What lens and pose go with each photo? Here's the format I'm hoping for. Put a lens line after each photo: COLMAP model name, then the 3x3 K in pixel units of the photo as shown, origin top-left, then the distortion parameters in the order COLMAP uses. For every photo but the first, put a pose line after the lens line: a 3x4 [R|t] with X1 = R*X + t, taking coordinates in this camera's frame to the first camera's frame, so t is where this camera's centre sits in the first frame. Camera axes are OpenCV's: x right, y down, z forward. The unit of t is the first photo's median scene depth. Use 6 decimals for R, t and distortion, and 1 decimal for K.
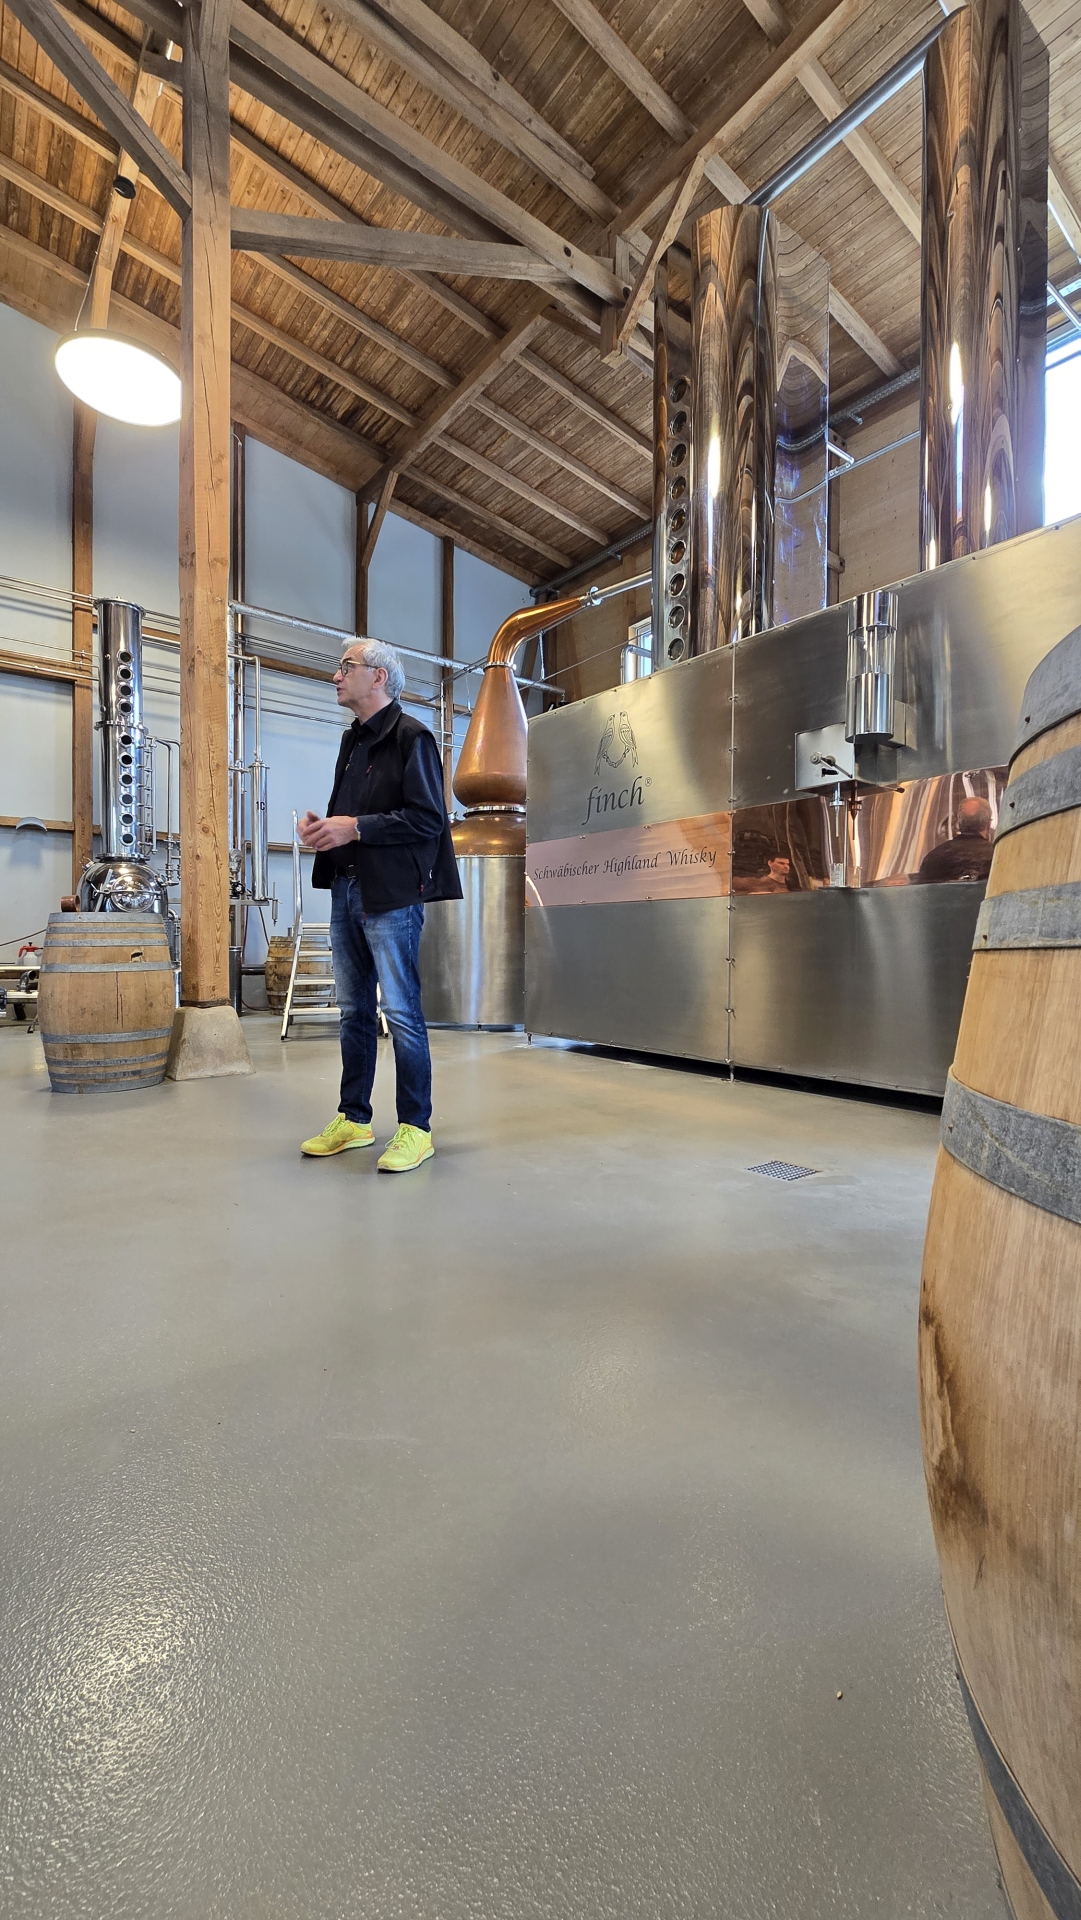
lens RADIAL K [[792.0, 0, 537.4], [0, 792.0, 955.8], [0, 0, 1]] dist [-0.004533, 0.000208]
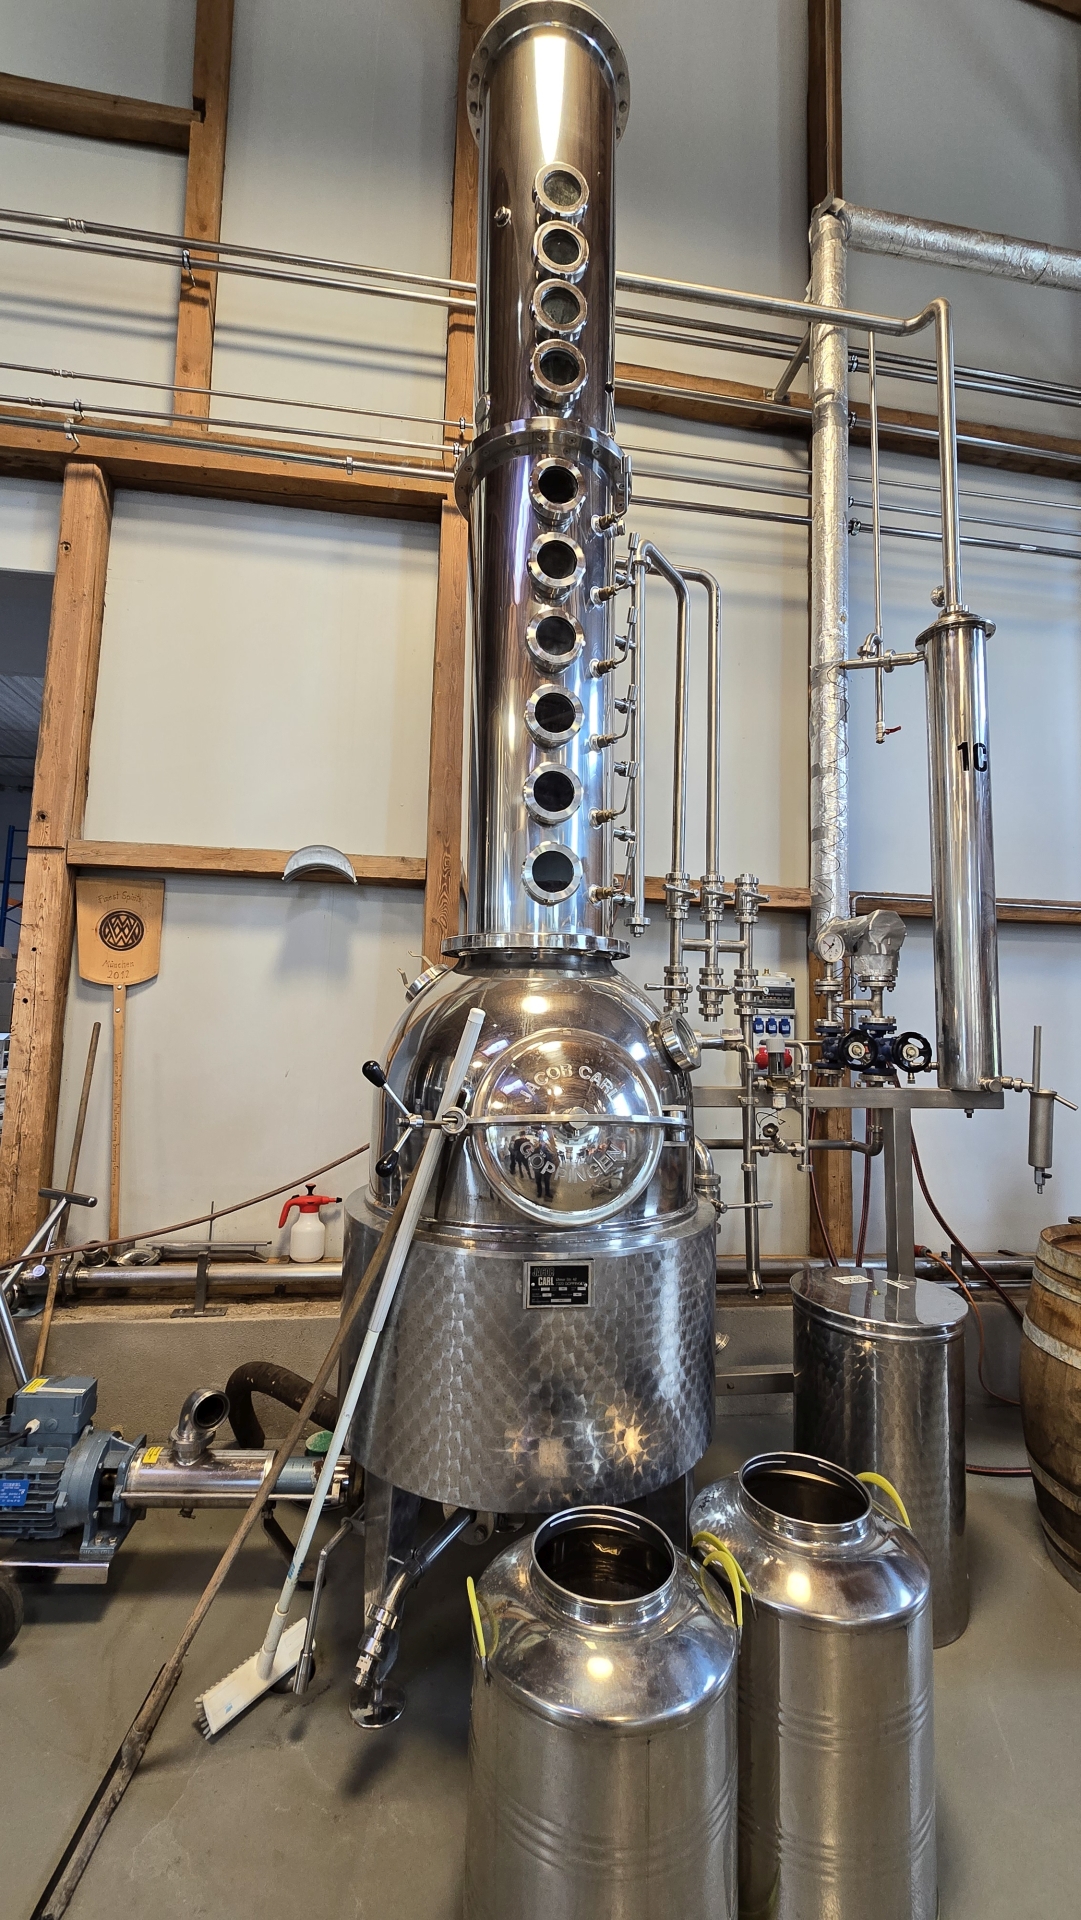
lens RADIAL K [[792.0, 0, 539.1], [0, 792.0, 959.4], [0, 0, 1]] dist [-0.004533, 0.000208]
pose [[0.880609, -0.021670, -0.473348, -0.394996], [-0.026969, 0.995042, -0.095725, -0.095257], [0.473076, 0.097062, 0.875659, 0.764096]]
